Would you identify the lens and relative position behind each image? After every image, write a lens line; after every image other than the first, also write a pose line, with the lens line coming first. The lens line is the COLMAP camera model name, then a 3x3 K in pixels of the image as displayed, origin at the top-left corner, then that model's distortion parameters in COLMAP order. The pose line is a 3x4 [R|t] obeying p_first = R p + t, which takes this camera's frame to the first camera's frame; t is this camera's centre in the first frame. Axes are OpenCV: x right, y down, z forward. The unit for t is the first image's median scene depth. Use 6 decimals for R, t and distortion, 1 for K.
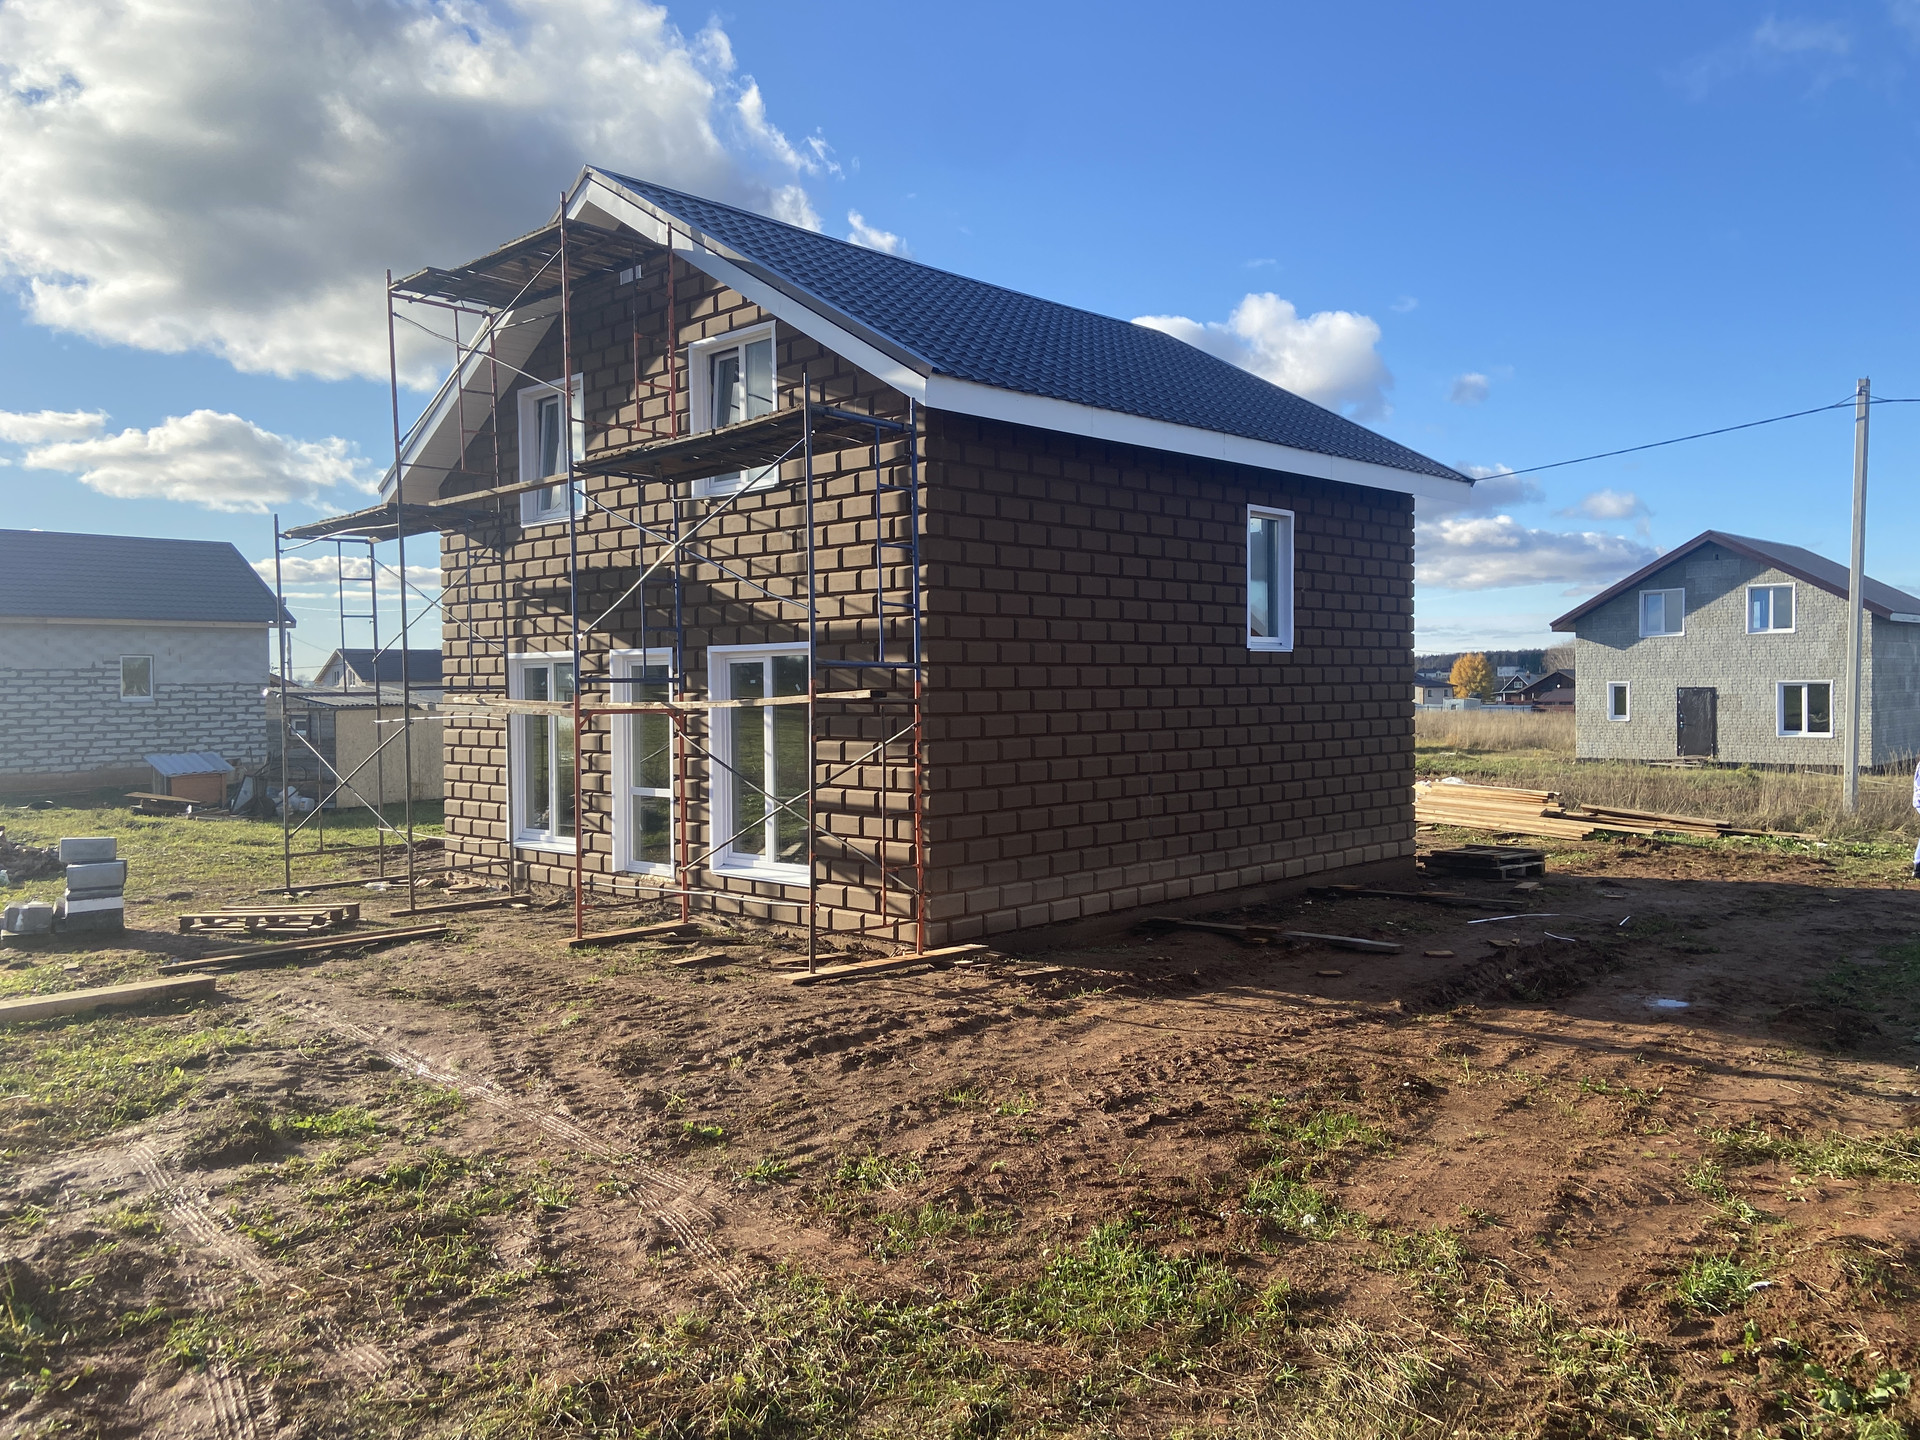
lens RADIAL K [[1509.6, 0, 977.3], [0, 1509.6, 730.1], [0, 0, 1]] dist [-0.000317, -0.002935]
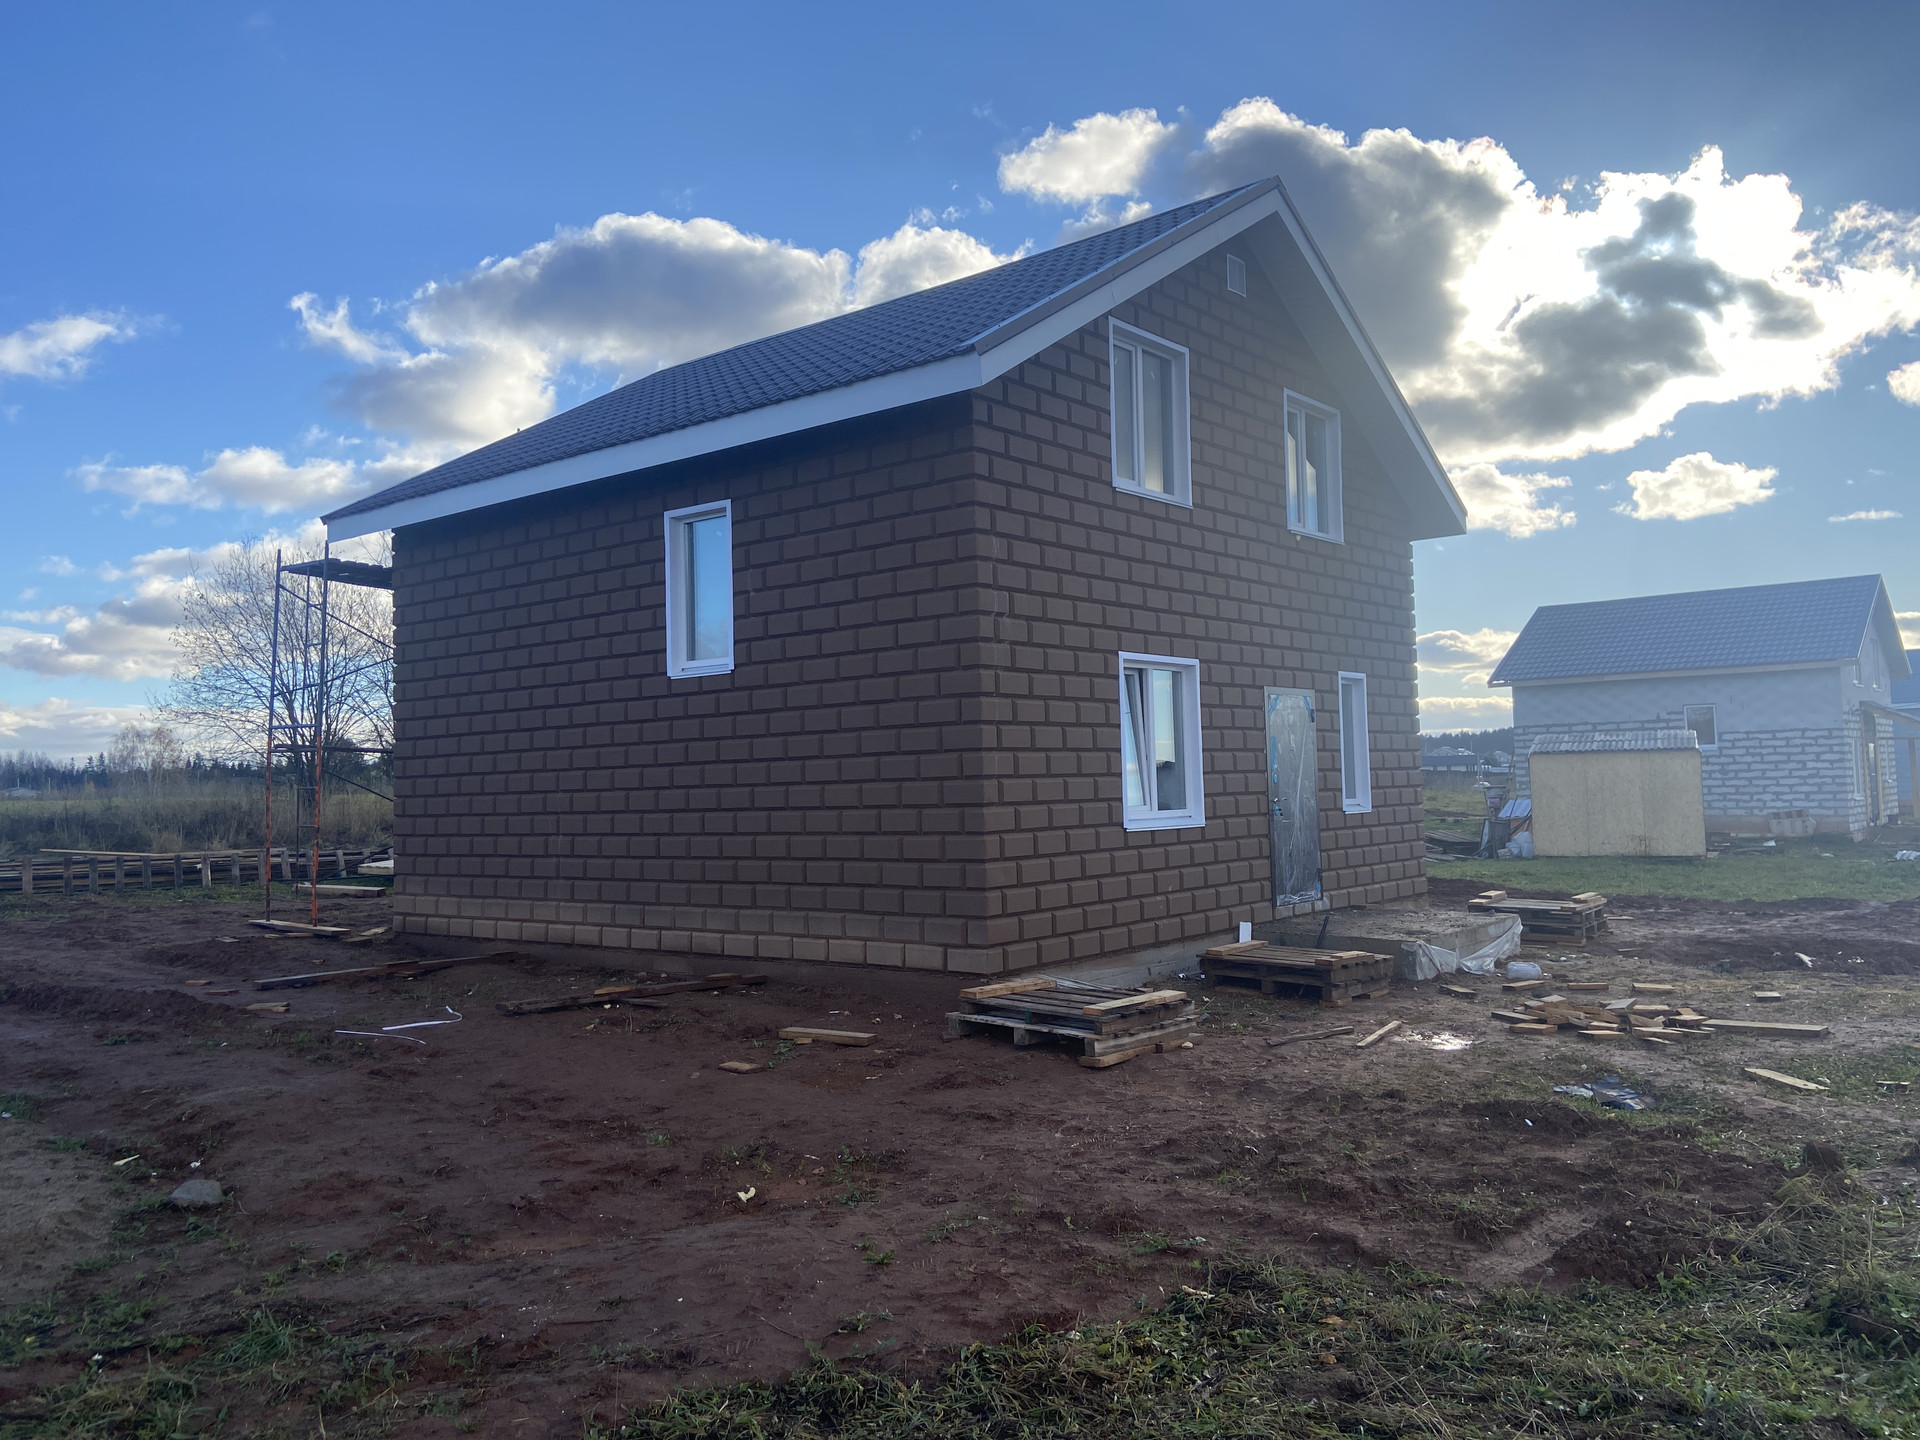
lens RADIAL K [[1509.6, 0, 977.3], [0, 1509.6, 730.1], [0, 0, 1]] dist [-0.000317, -0.002935]
pose [[0.081767, -0.029109, -0.996226, 0.404227], [-0.006003, 0.999541, -0.029698, 0.000529], [0.996633, 0.008409, 0.081555, 0.423544]]
